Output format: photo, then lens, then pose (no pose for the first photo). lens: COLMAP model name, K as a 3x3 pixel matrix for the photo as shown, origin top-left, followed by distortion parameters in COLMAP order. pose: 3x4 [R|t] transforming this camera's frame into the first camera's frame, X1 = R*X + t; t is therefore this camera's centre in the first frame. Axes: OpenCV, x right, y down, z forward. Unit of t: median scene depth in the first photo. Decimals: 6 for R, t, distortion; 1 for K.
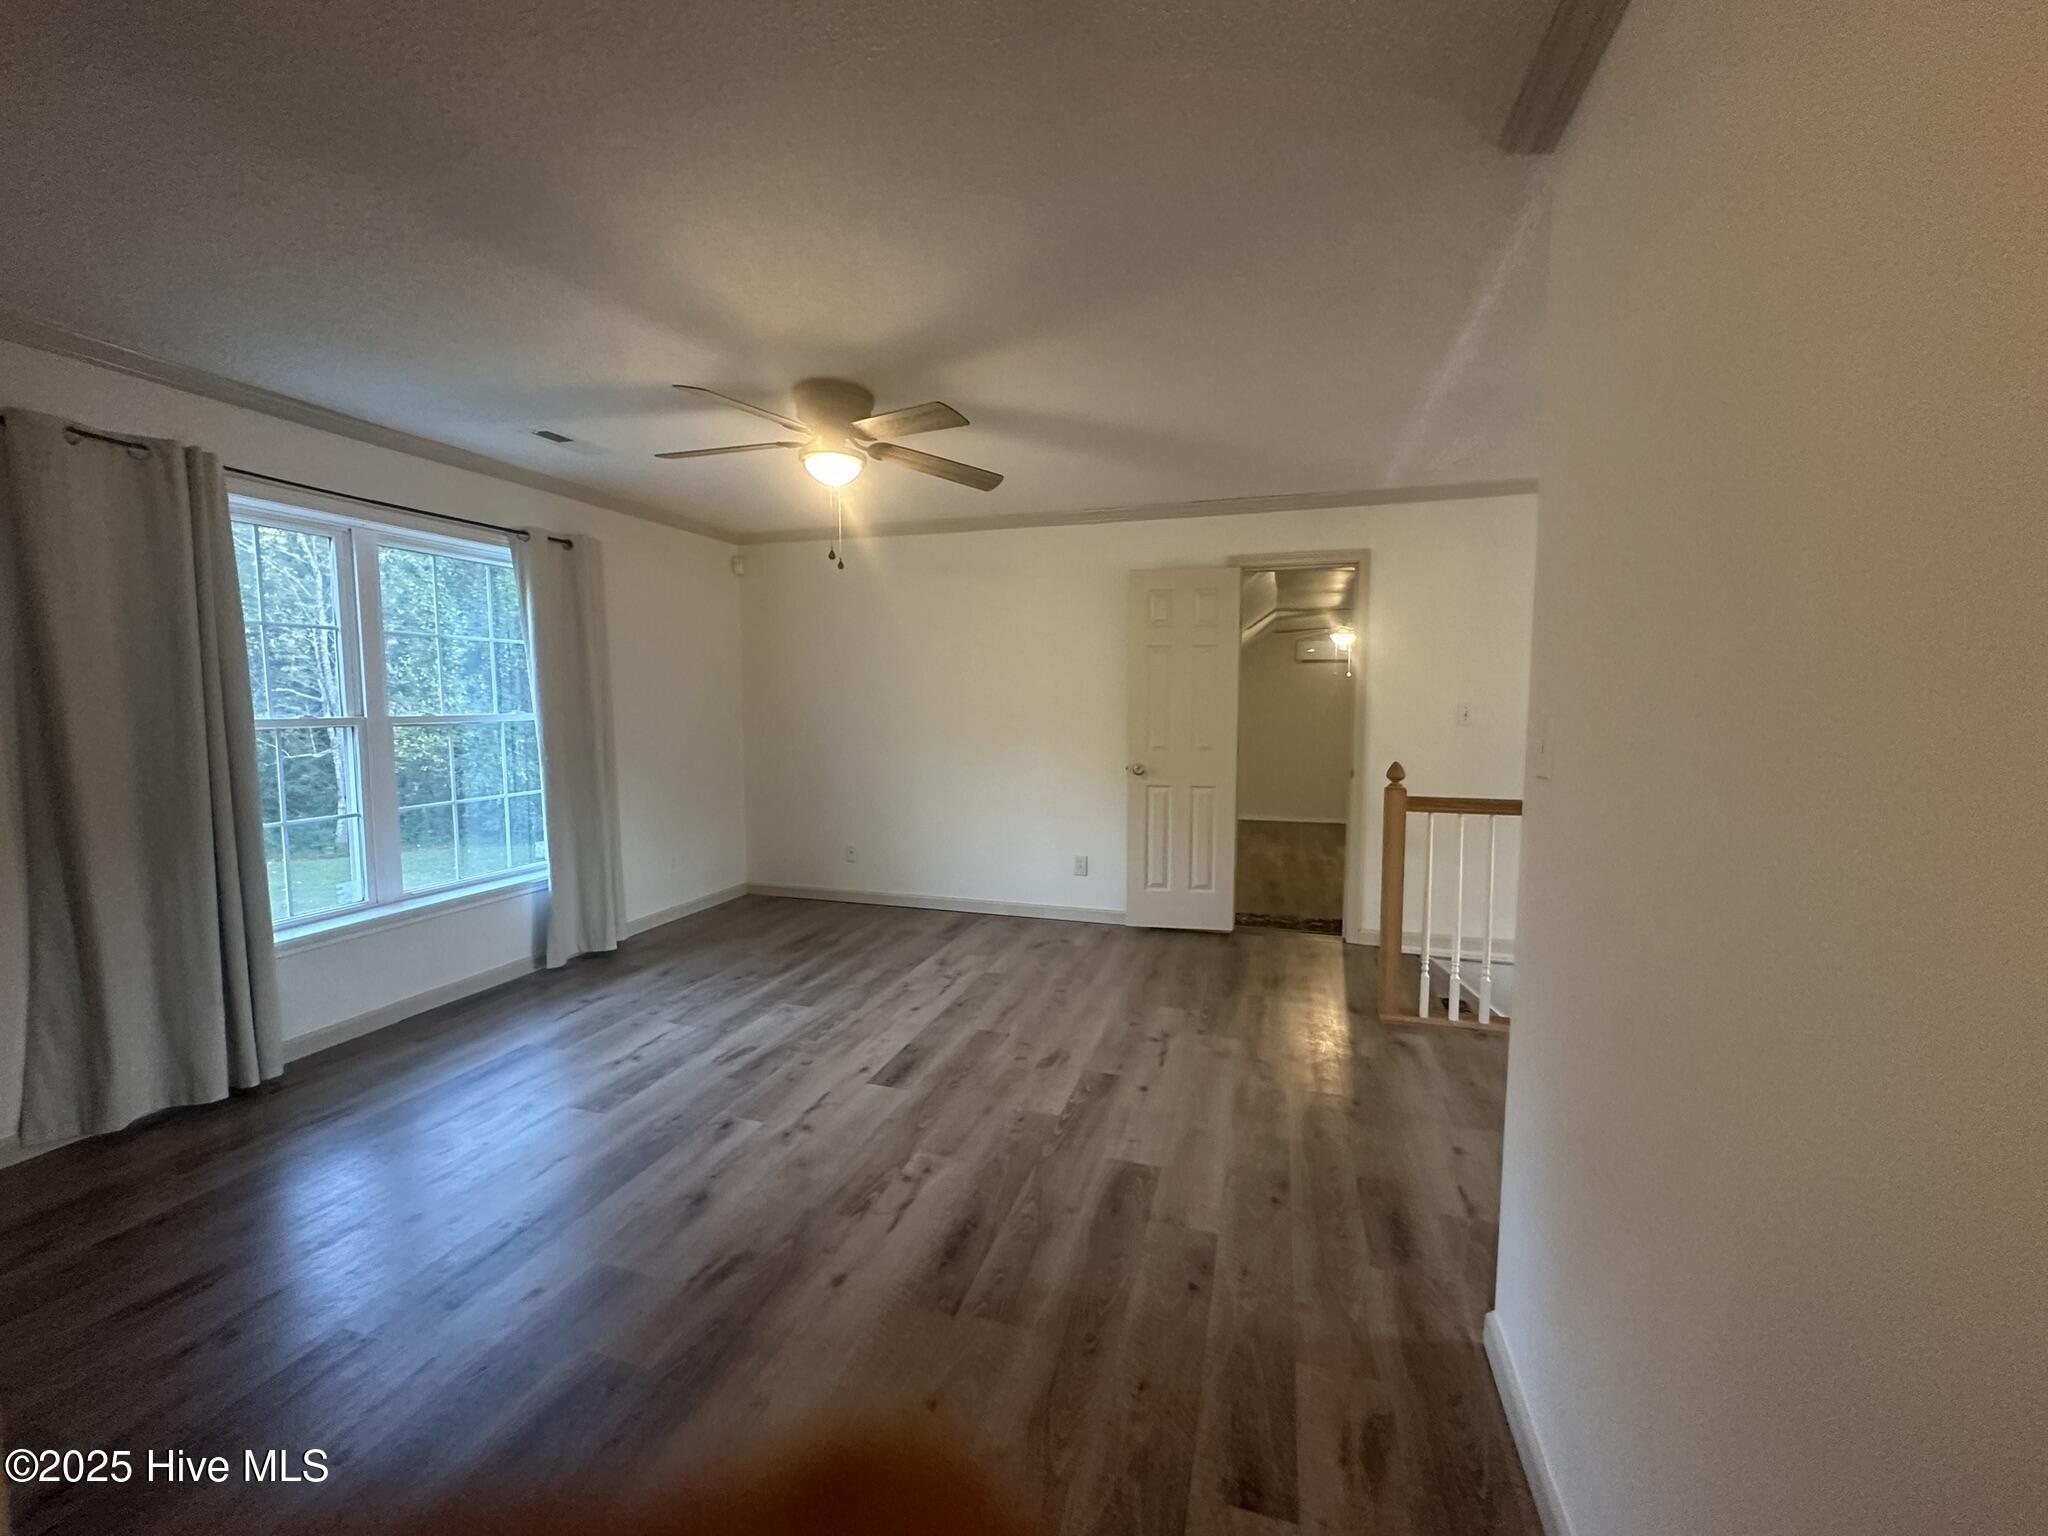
lens RADIAL K [[819.3, 0, 1019.1], [0, 819.3, 768.6], [0, 0, 1]] dist [-0.000592, 0.000222]
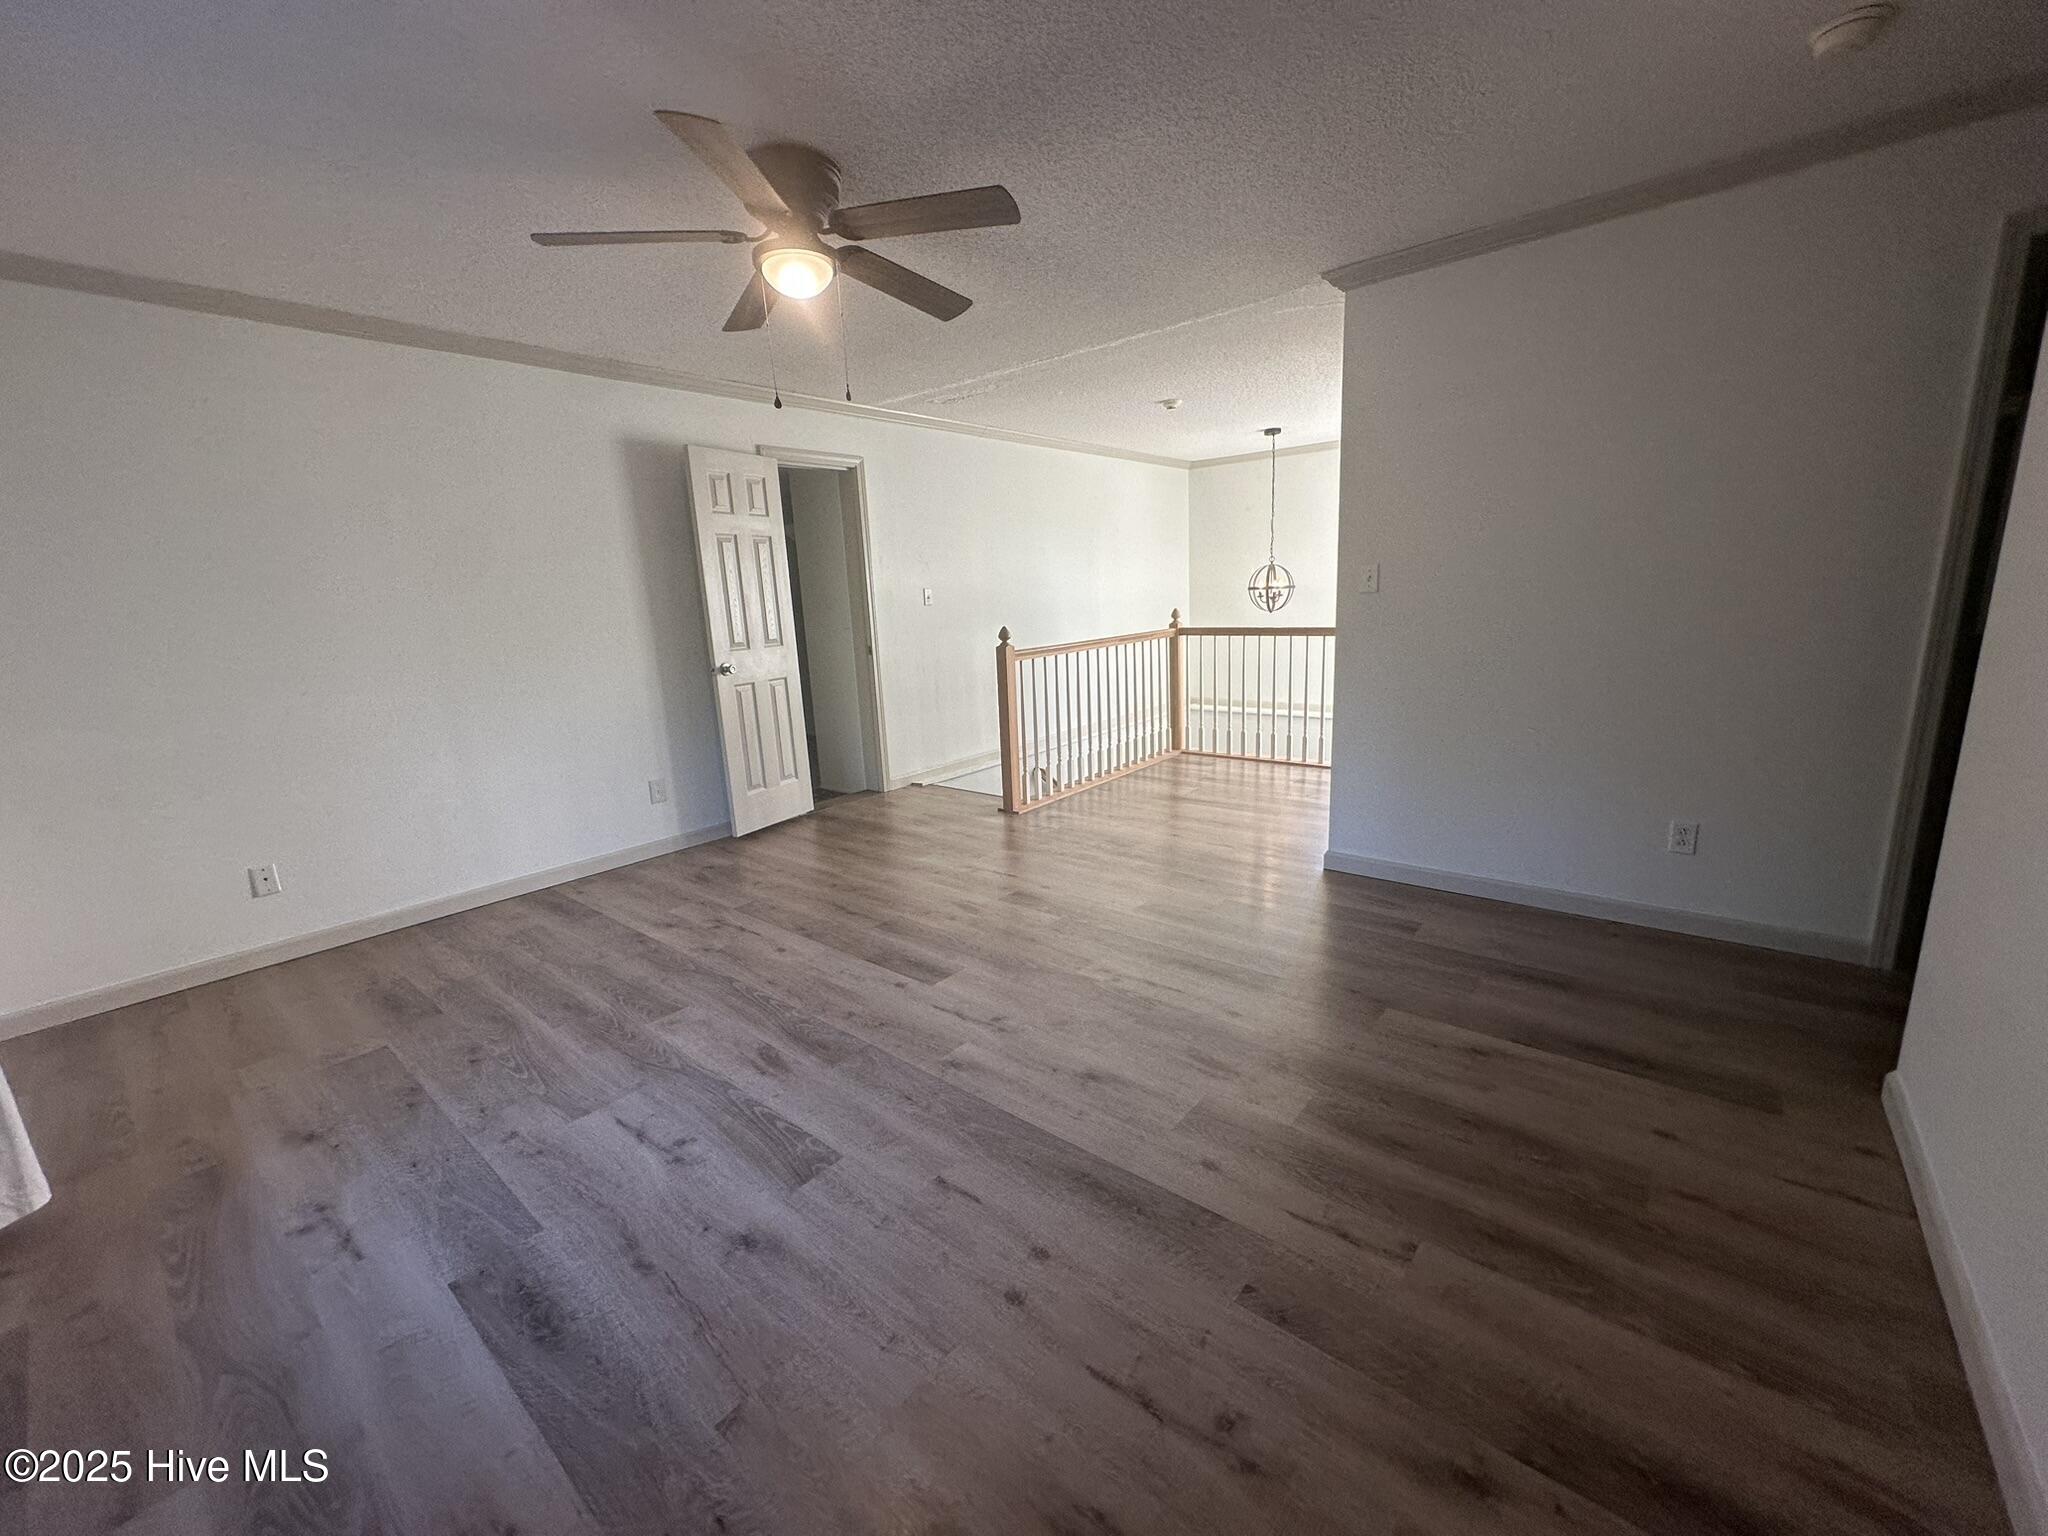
lens RADIAL K [[817.2, 0, 1024.0], [0, 817.2, 768.0], [0, 0, 1]] dist [-0.000312, 0.000151]
pose [[0.377364, -0.212791, 0.901286, -0.803307], [0.127221, 0.975927, 0.177147, -0.014126], [-0.917285, 0.047813, 0.395352, 0.437425]]
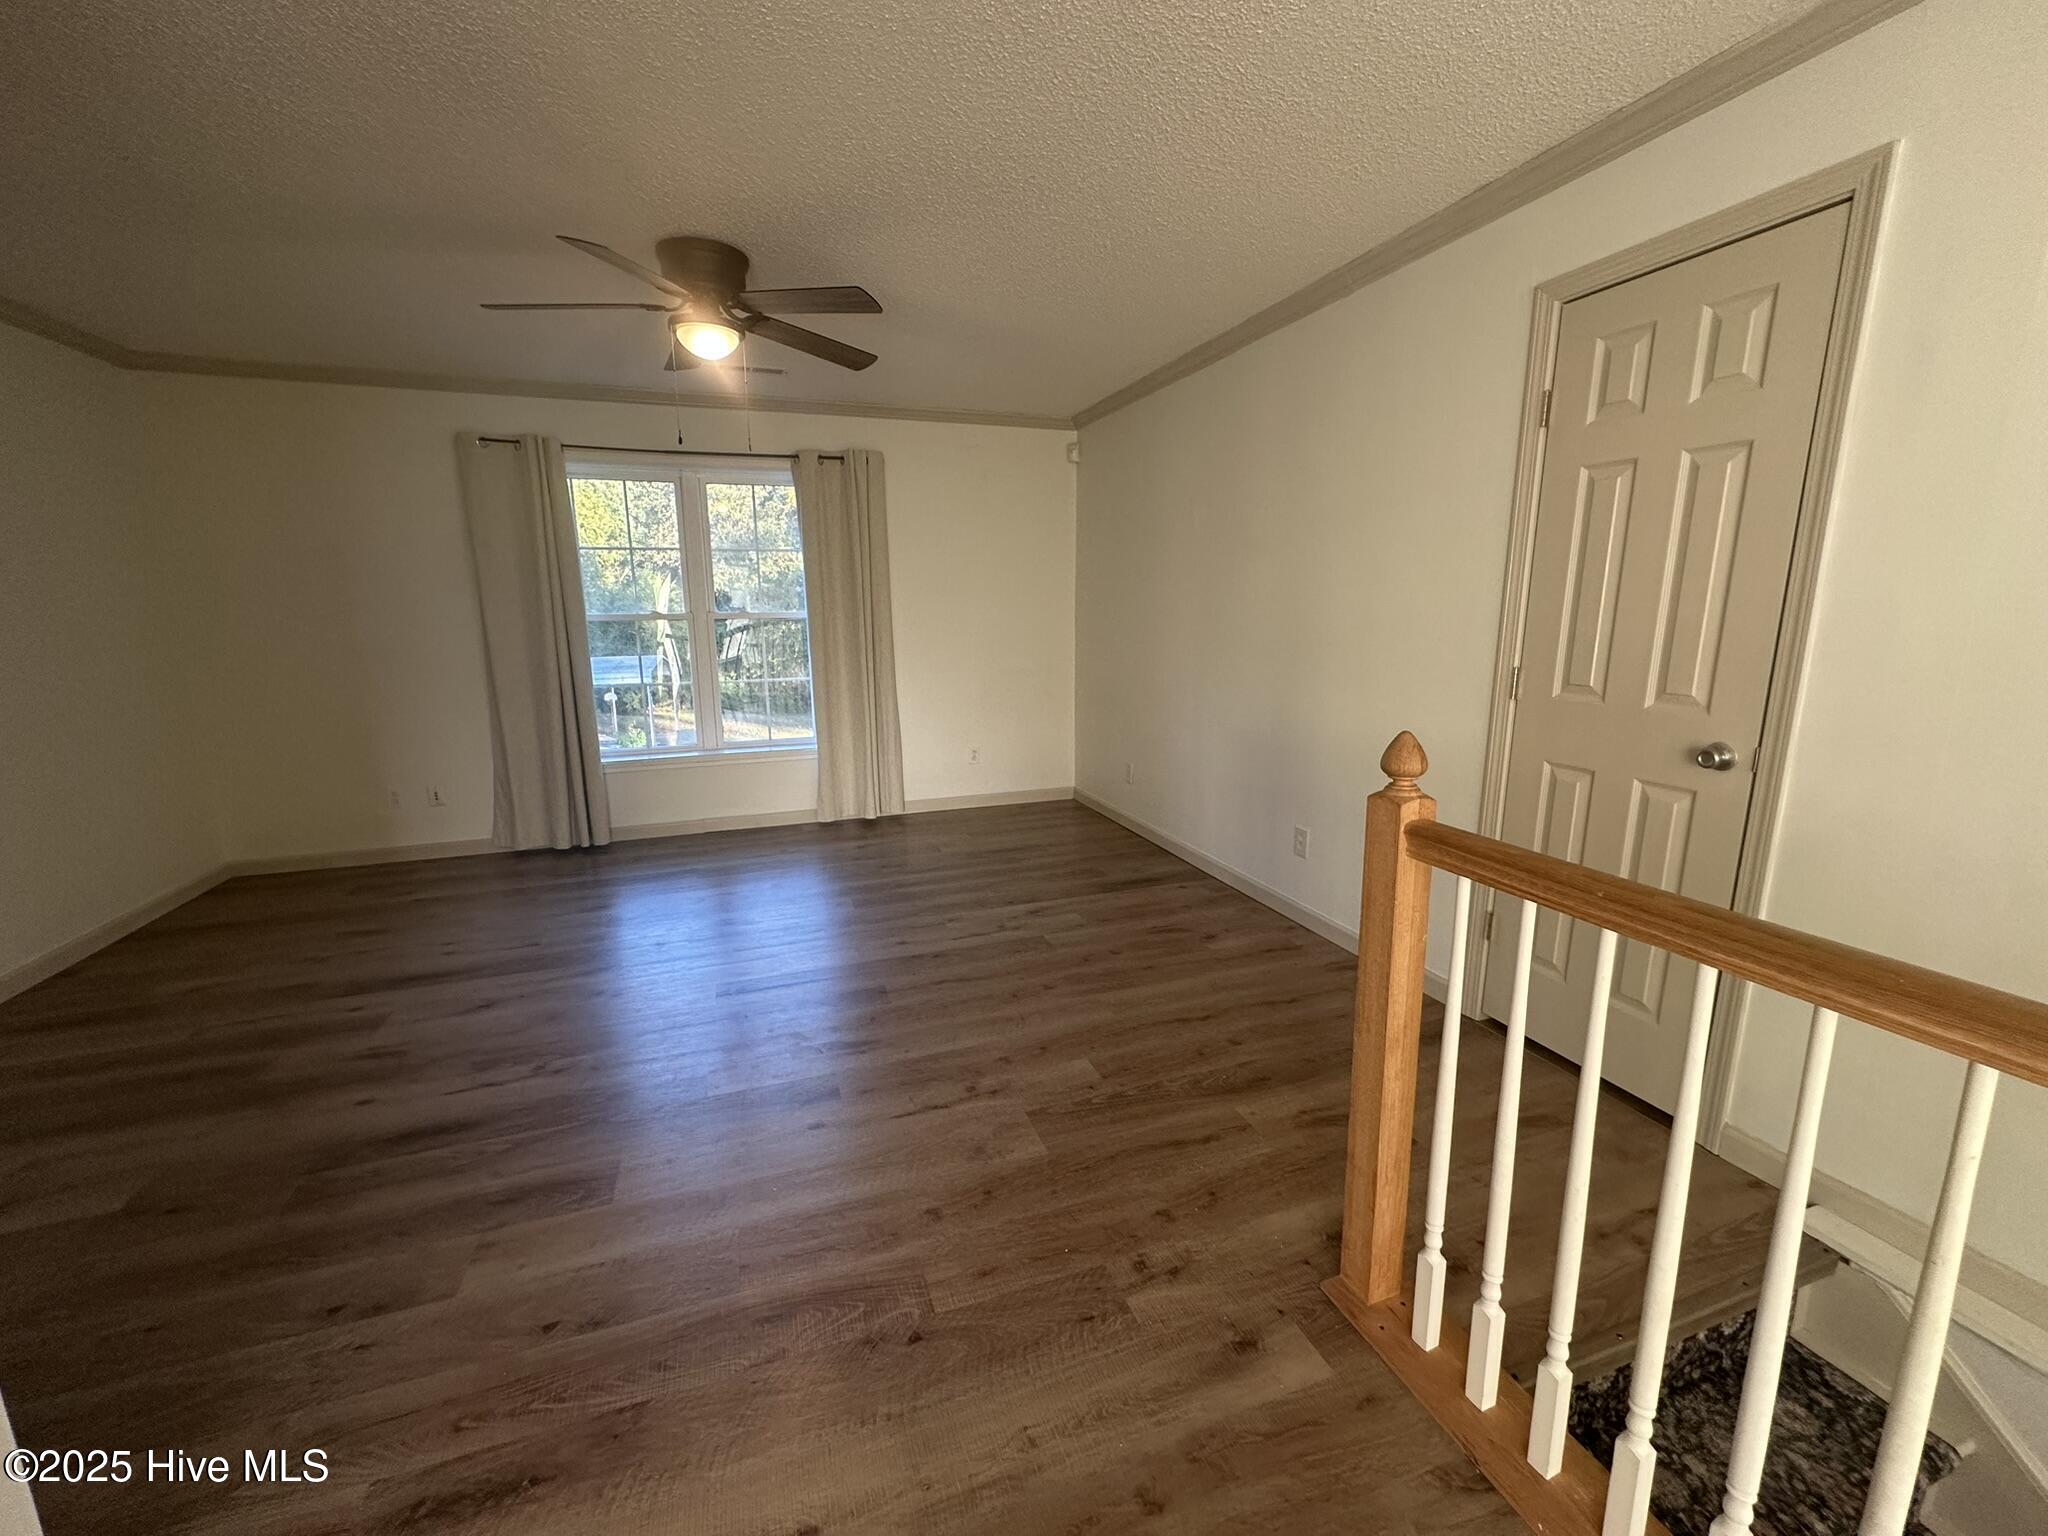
lens RADIAL K [[817.2, 0, 1024.0], [0, 817.2, 768.0], [0, 0, 1]] dist [-0.000312, 0.000151]
pose [[0.595878, 0.152215, -0.788518, 0.667385], [-0.057702, 0.987450, 0.147011, -0.039633], [0.800999, -0.042102, 0.597183, 0.607584]]
